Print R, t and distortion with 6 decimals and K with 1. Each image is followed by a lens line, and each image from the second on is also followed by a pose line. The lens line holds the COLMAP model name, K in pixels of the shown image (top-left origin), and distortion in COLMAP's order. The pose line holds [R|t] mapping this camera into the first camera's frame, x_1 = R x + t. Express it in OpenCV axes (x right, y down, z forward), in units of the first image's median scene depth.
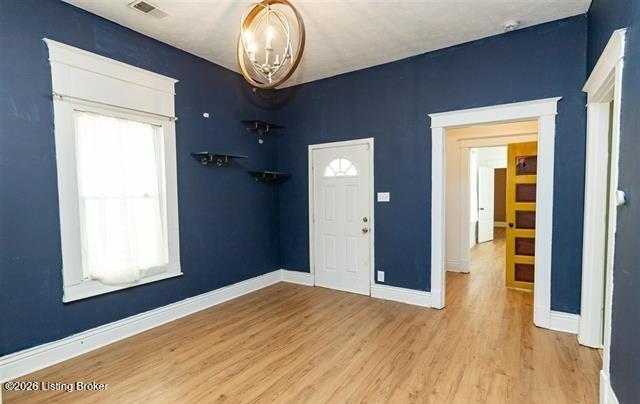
lens RADIAL K [[318.1, 0, 325.3], [0, 318.1, 209.3], [0, 0, 1]] dist [0.000857, -0.000031]
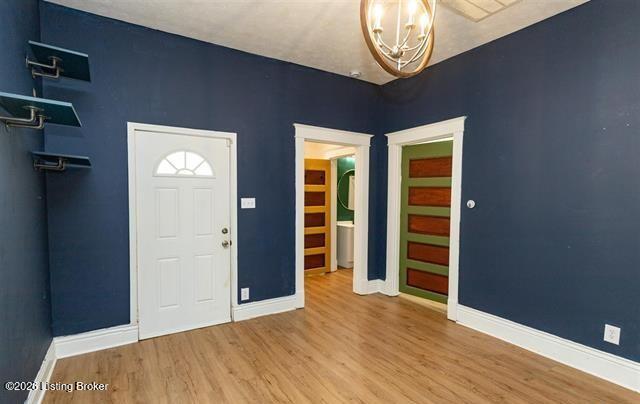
lens RADIAL K [[318.1, 0, 325.3], [0, 318.1, 209.3], [0, 0, 1]] dist [0.000857, -0.000031]
pose [[0.423136, -0.022349, 0.905791, -0.517425], [0.038206, 0.999247, 0.006807, -0.018845], [-0.905260, 0.031726, 0.423671, 0.424858]]
